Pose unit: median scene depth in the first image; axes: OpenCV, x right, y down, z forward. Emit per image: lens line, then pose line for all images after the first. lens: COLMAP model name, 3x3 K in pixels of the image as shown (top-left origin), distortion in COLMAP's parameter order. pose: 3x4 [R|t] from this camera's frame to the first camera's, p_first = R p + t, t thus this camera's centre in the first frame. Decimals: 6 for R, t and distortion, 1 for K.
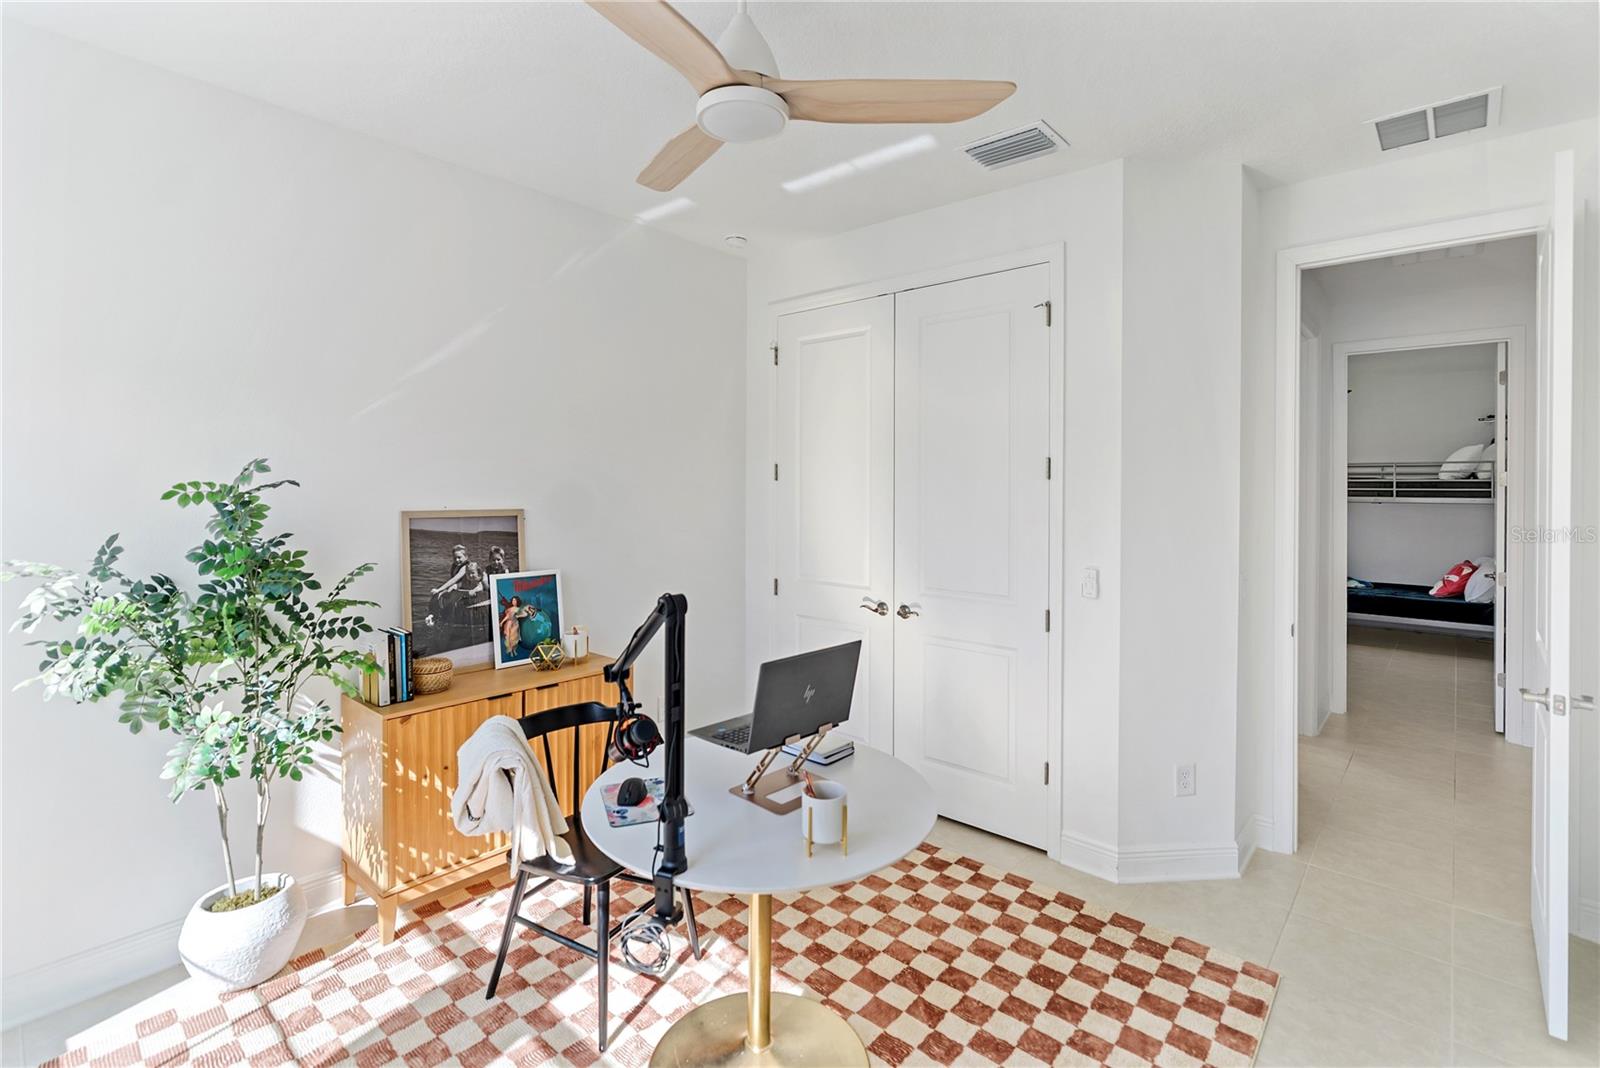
lens RADIAL K [[751.1, 0, 783.8], [0, 751.1, 498.2], [0, 0, 1]] dist [-0.001755, -0.000550]
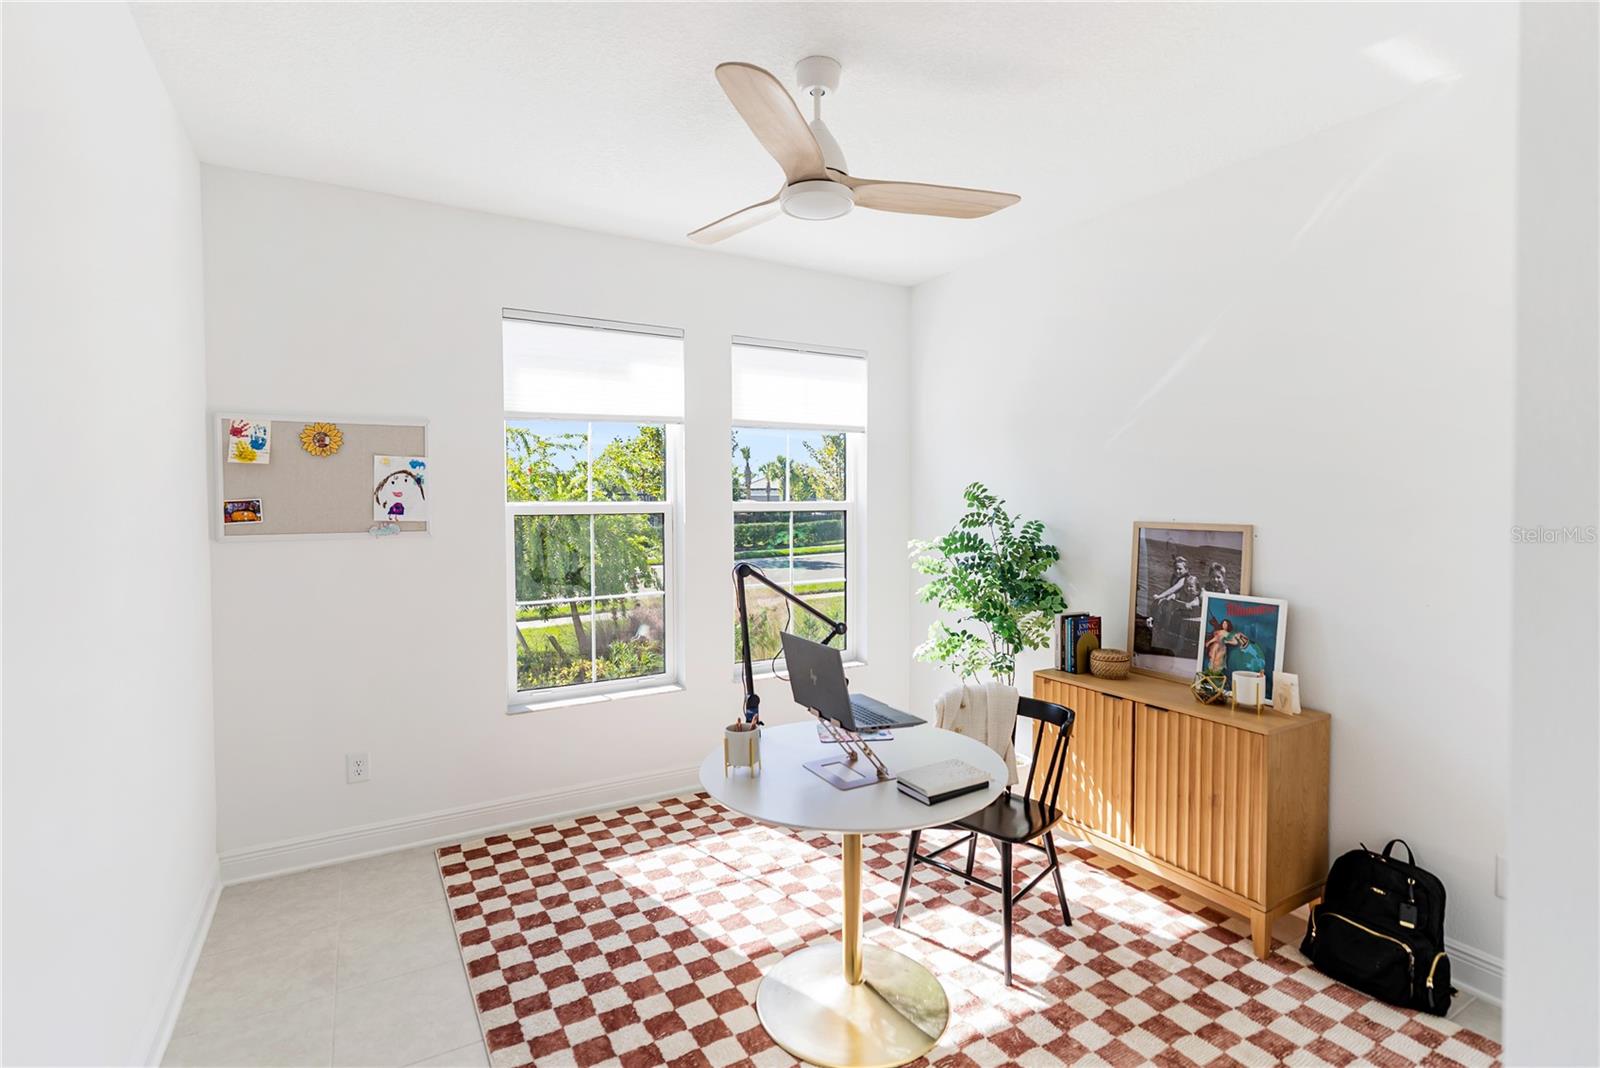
lens RADIAL K [[751.1, 0, 798.9], [0, 751.1, 525.4], [0, 0, 1]] dist [-0.001755, -0.000550]
pose [[-0.311014, 0.027378, -0.950011, 0.684589], [-0.013948, 0.999346, 0.033366, -0.007285], [0.950303, 0.023628, -0.310428, 0.803819]]
